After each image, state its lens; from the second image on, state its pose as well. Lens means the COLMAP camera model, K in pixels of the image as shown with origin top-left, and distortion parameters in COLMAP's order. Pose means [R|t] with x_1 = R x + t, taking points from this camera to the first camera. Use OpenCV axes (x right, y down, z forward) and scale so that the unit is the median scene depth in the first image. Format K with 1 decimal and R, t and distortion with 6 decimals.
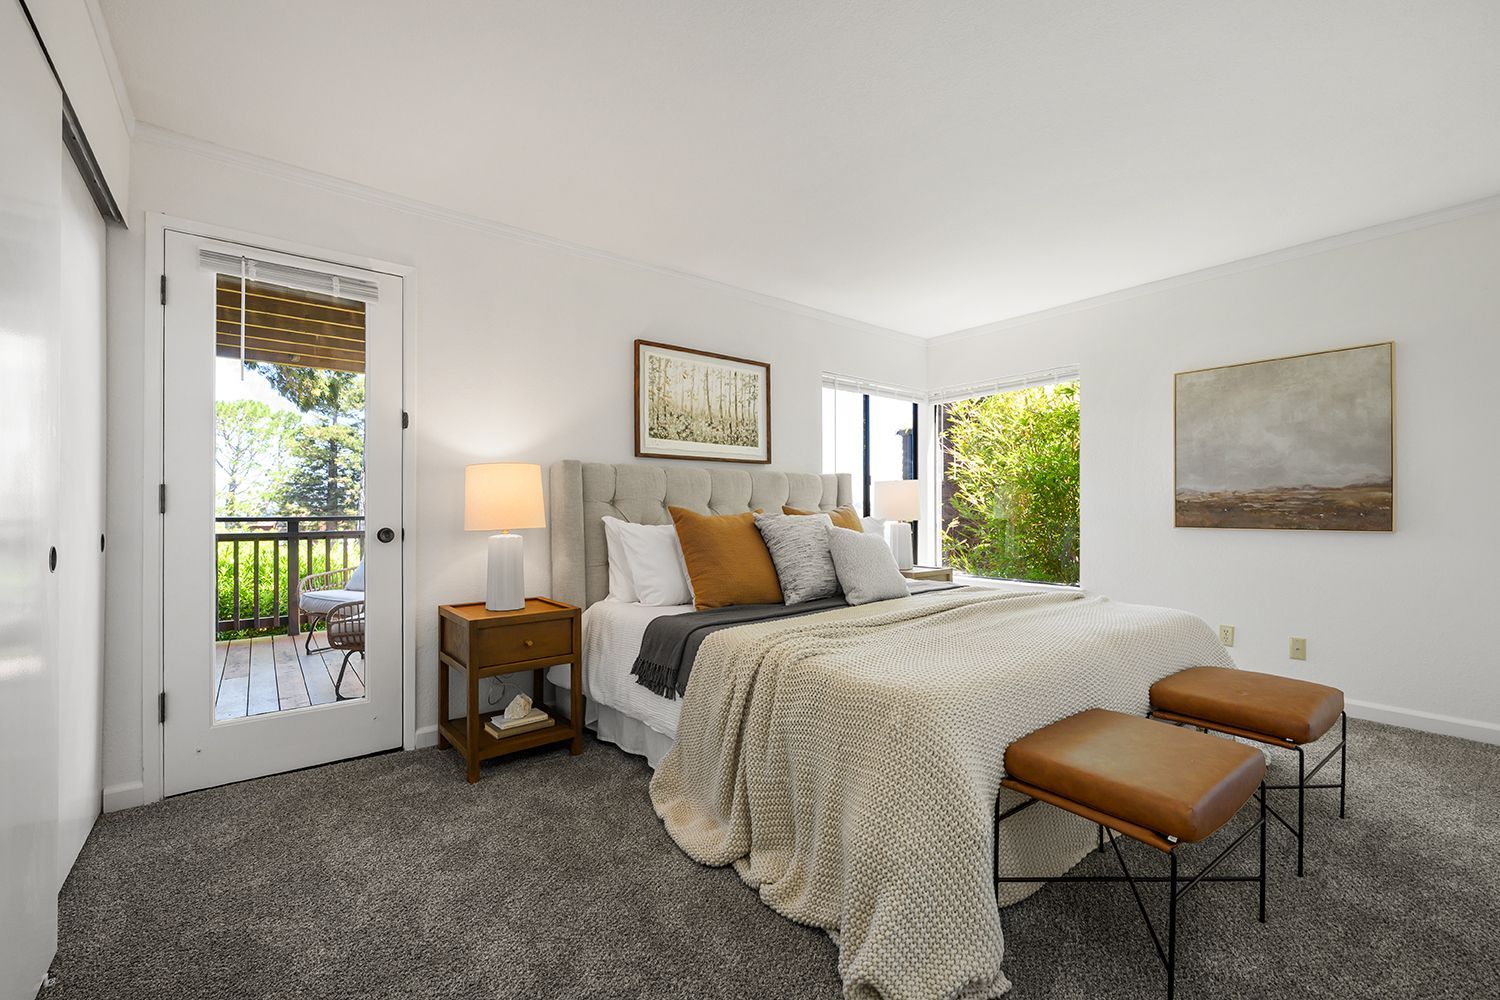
lens RADIAL K [[621.1, 0, 746.3], [0, 621.1, 507.9], [0, 0, 1]] dist [-0.001260, -0.000443]
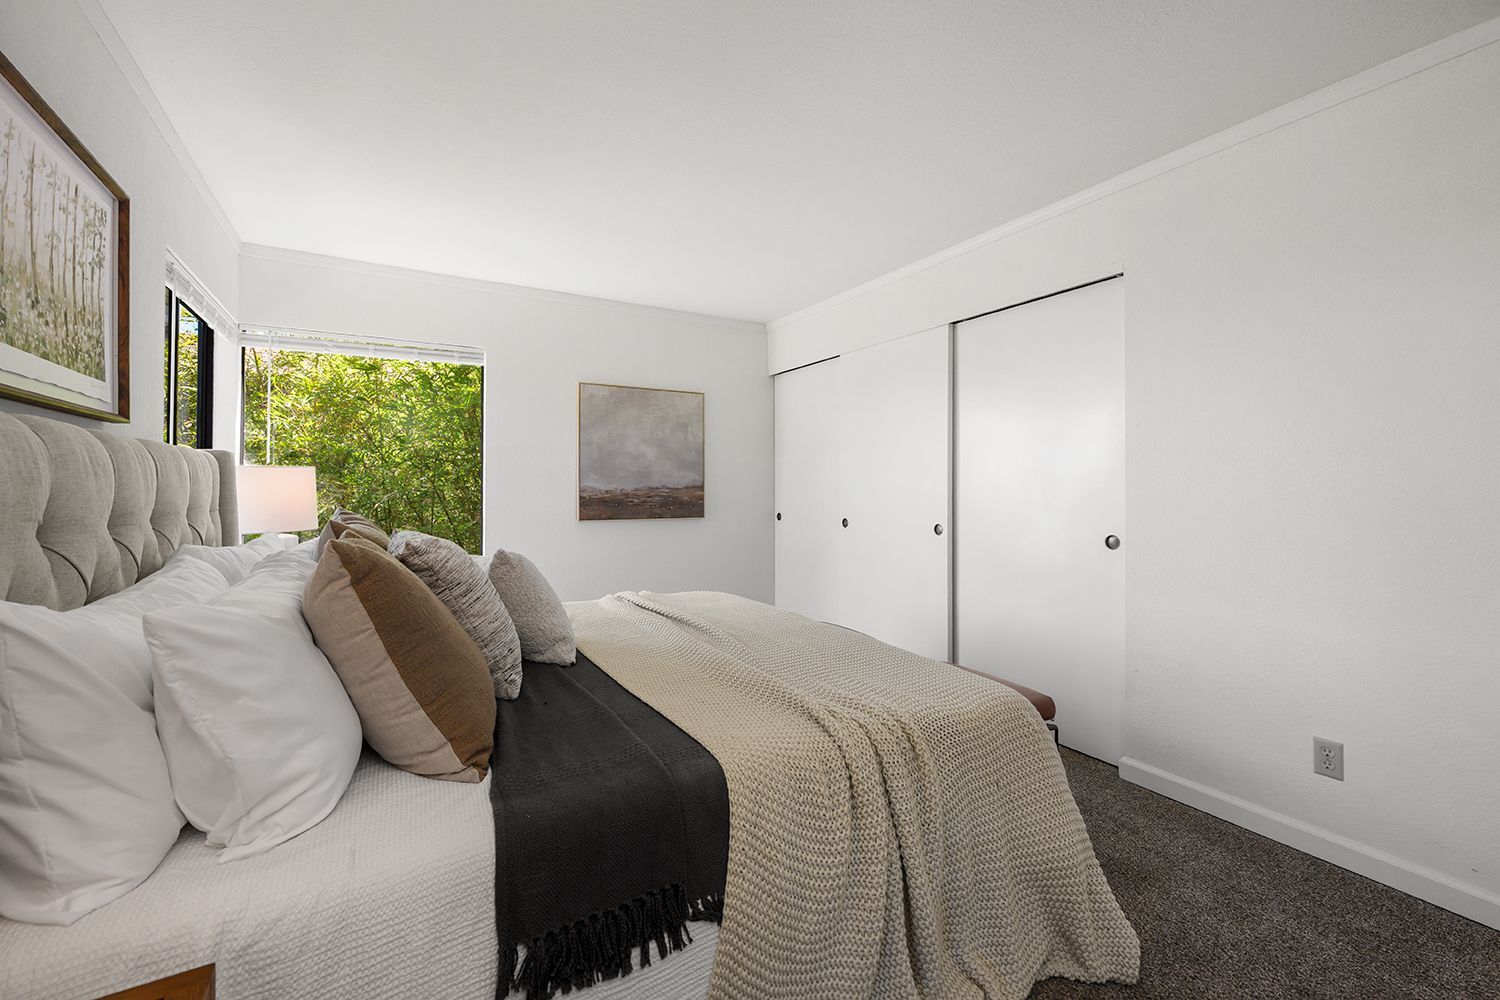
lens RADIAL K [[621.1, 0, 747.3], [0, 621.1, 484.3], [0, 0, 1]] dist [-0.001260, -0.000443]
pose [[0.138671, 0.005621, 0.990323, -0.374422], [-0.002892, 0.999982, -0.005271, -0.029567], [-0.990334, -0.002133, 0.138684, 0.561495]]
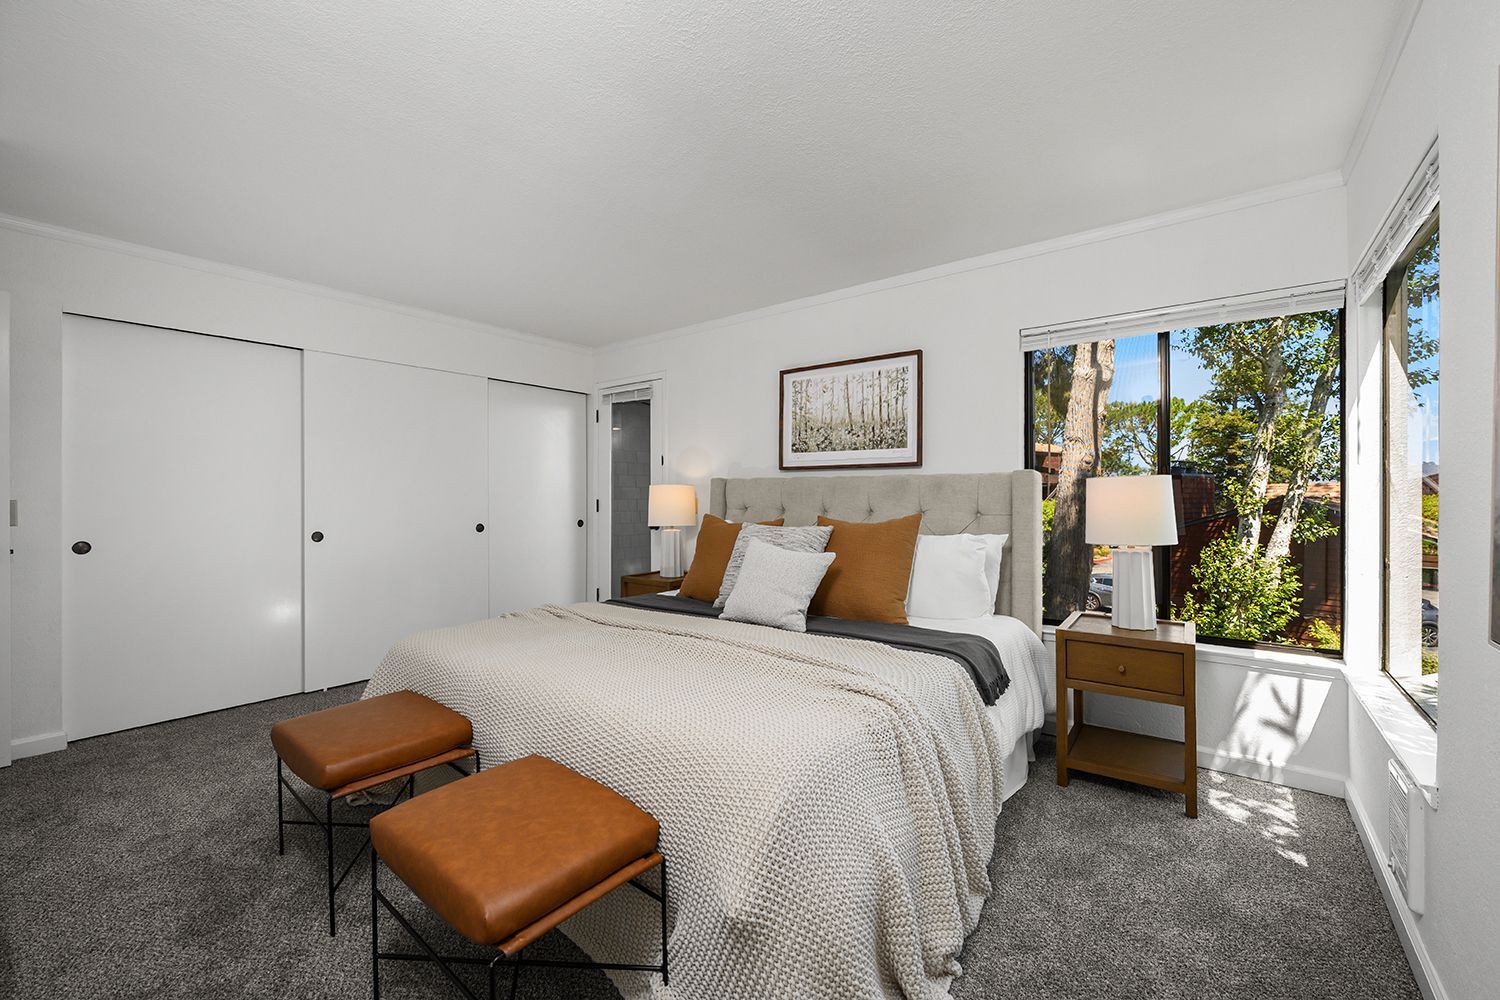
lens RADIAL K [[597.5, 0, 749.8], [0, 597.5, 496.7], [0, 0, 1]] dist [0.000120, 0.000011]
pose [[0.231695, 0.003855, -0.972781, 0.877895], [-0.002040, 0.999992, 0.003477, -0.034239], [0.972786, 0.001179, 0.231701, 0.648342]]
